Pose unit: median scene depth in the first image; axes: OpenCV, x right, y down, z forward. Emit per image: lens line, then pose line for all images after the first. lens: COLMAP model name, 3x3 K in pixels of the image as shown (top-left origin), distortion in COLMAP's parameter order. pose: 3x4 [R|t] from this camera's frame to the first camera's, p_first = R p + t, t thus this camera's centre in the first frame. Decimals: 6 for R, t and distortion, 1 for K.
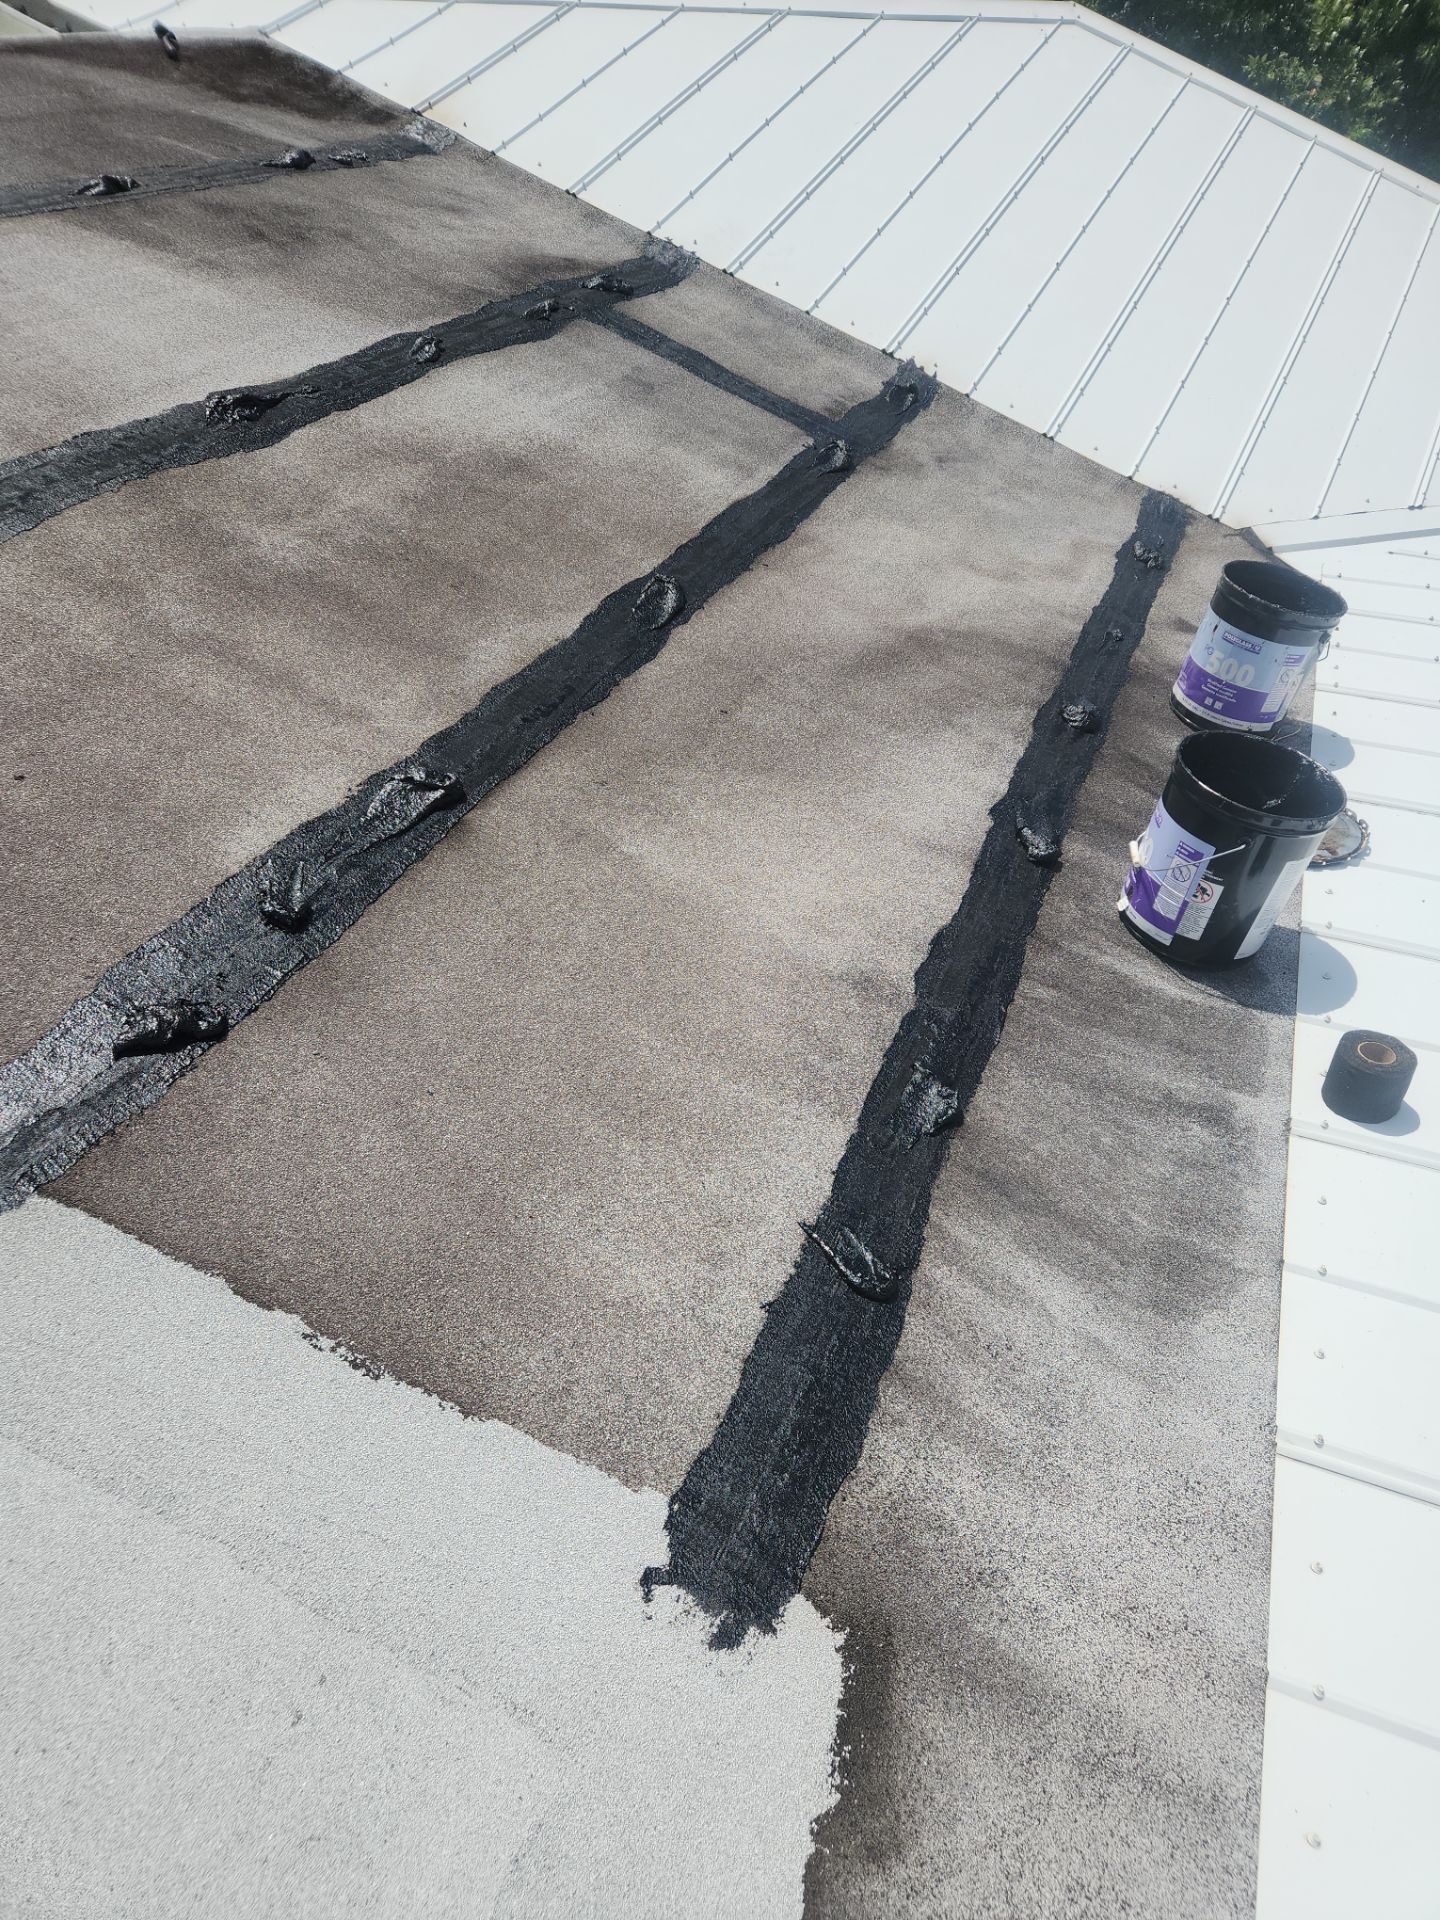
lens RADIAL K [[1292.1, 0, 747.1], [0, 1292.1, 979.3], [0, 0, 1]] dist [0.077656, -0.065251]
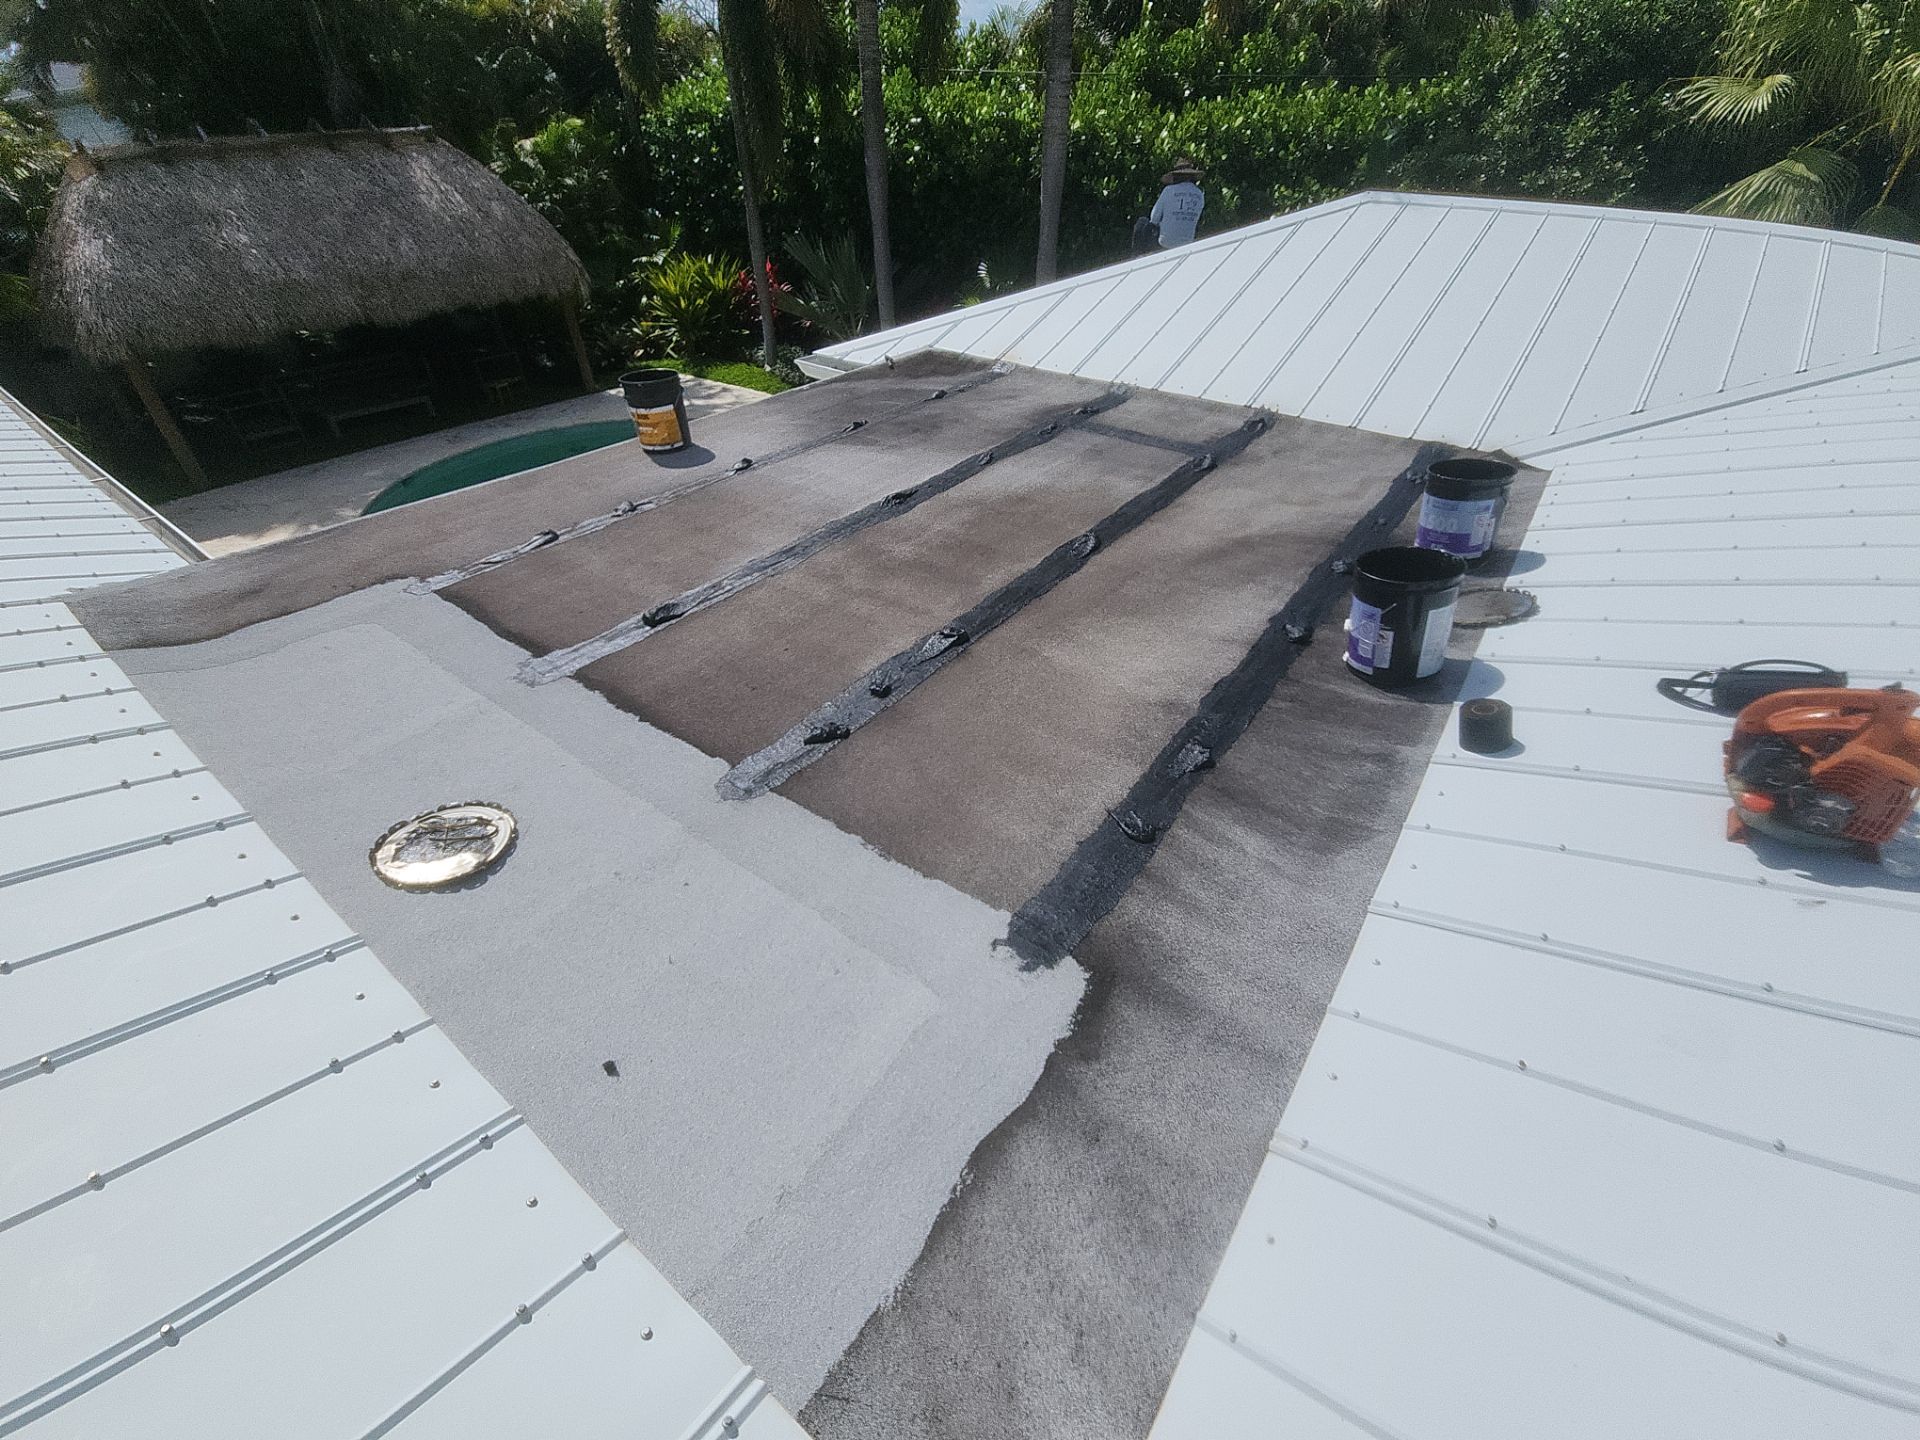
lens RADIAL K [[757.4, 0, 966.7], [0, 757.4, 750.7], [0, 0, 1]] dist [0.000011, -0.000108]
pose [[0.915501, -0.087698, -0.392641, 0.223932], [0.046250, 0.992424, -0.113823, 0.162158], [0.399648, 0.086046, 0.912621, -0.098737]]
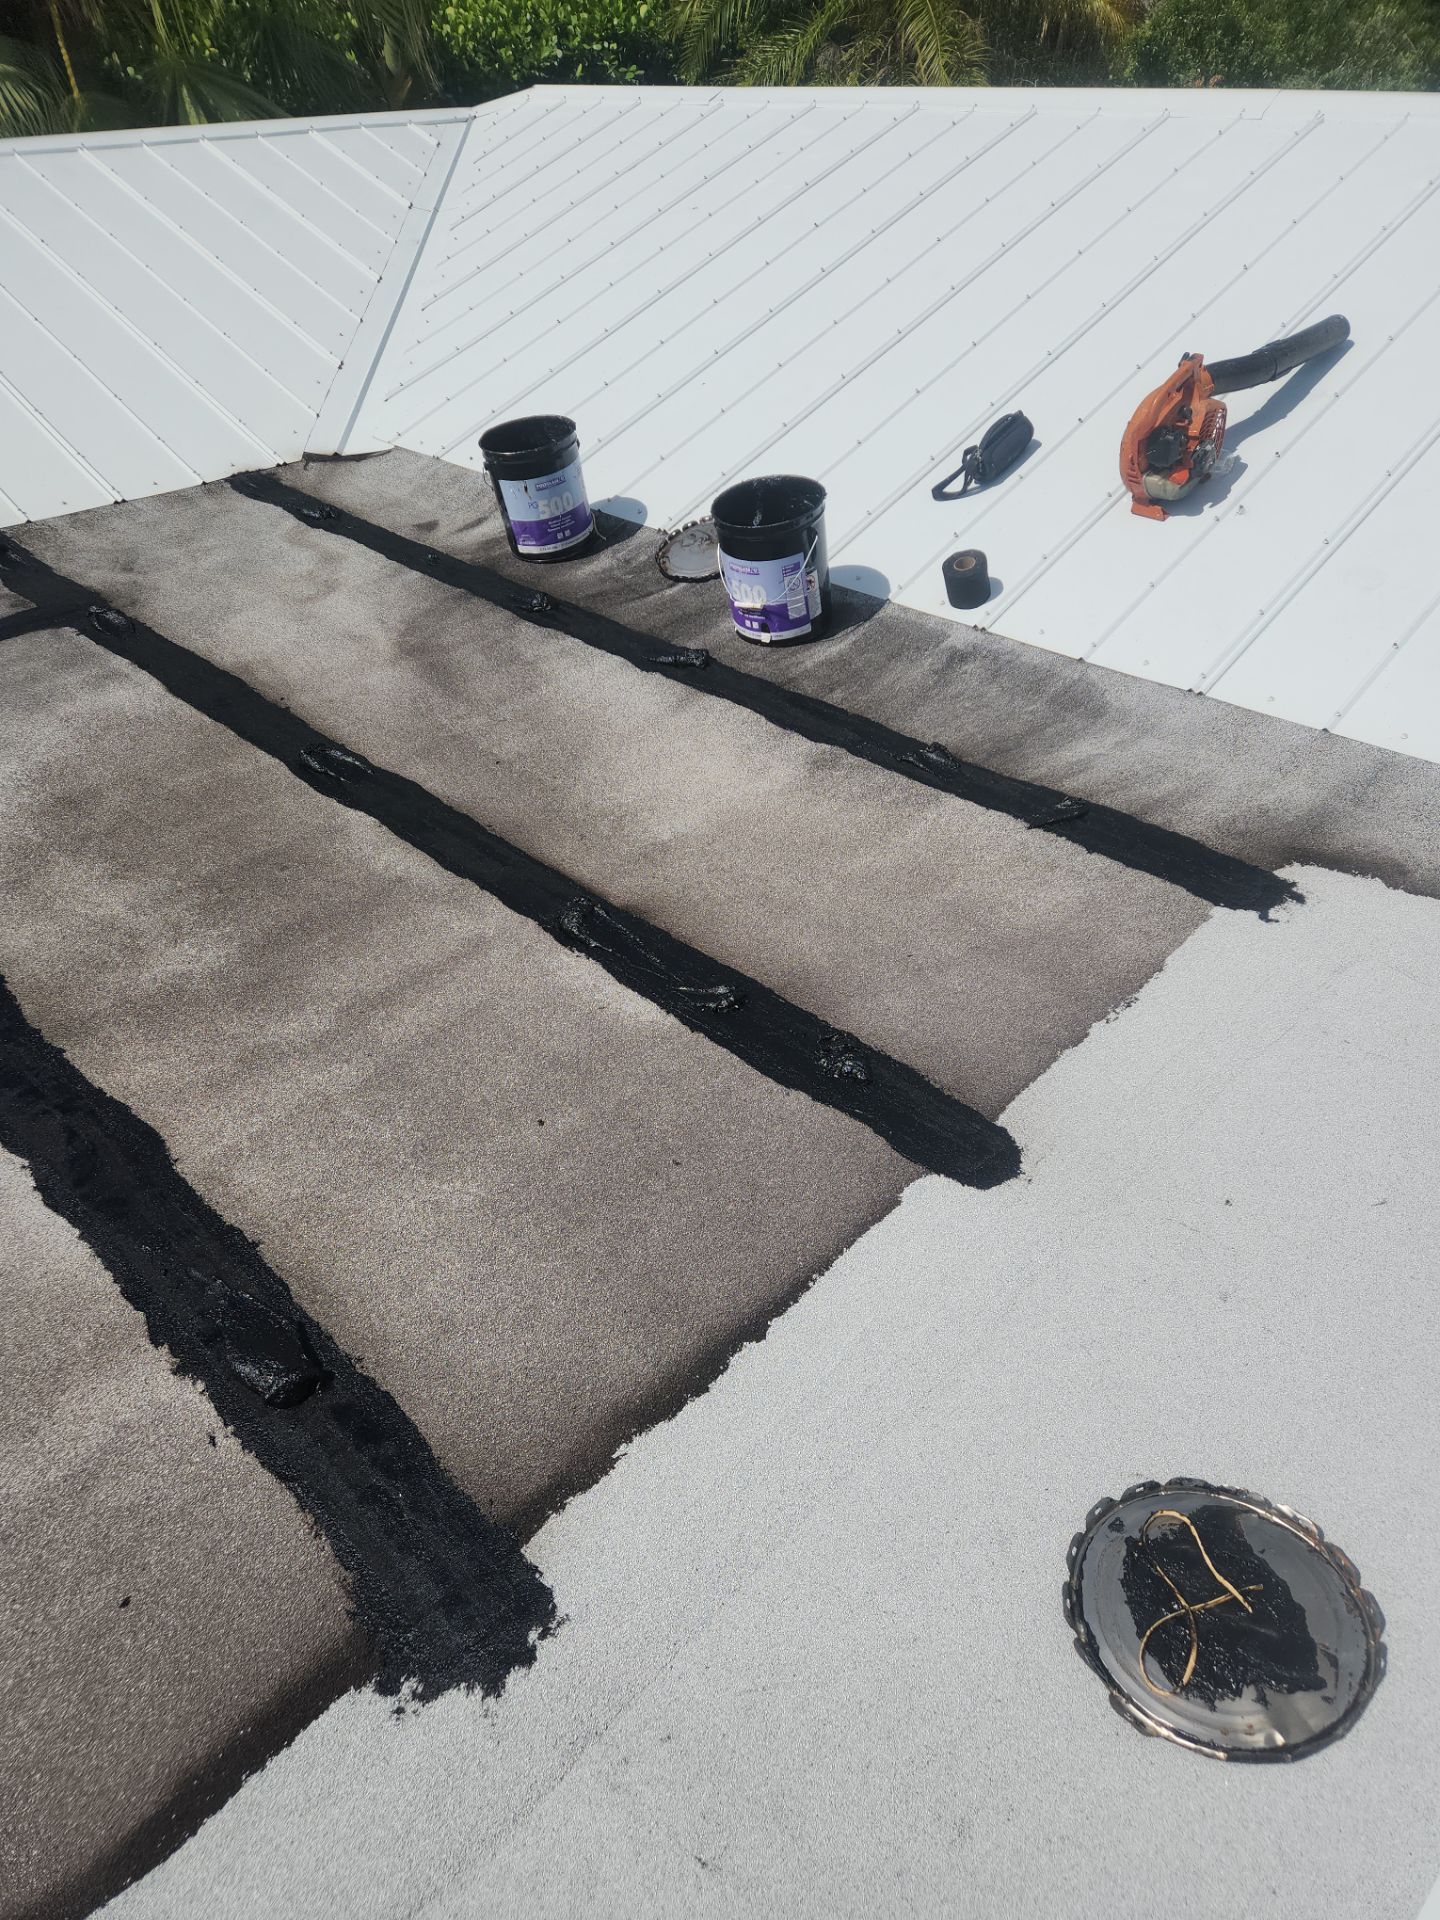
lens RADIAL K [[1270.5, 0, 745.1], [0, 1270.5, 994.8], [0, 0, 1]] dist [0.079504, -0.070929]
pose [[0.359851, -0.791626, 0.493797, -0.737452], [0.738550, 0.565094, 0.367712, -0.380864], [-0.570132, 0.232372, 0.788005, 0.018187]]
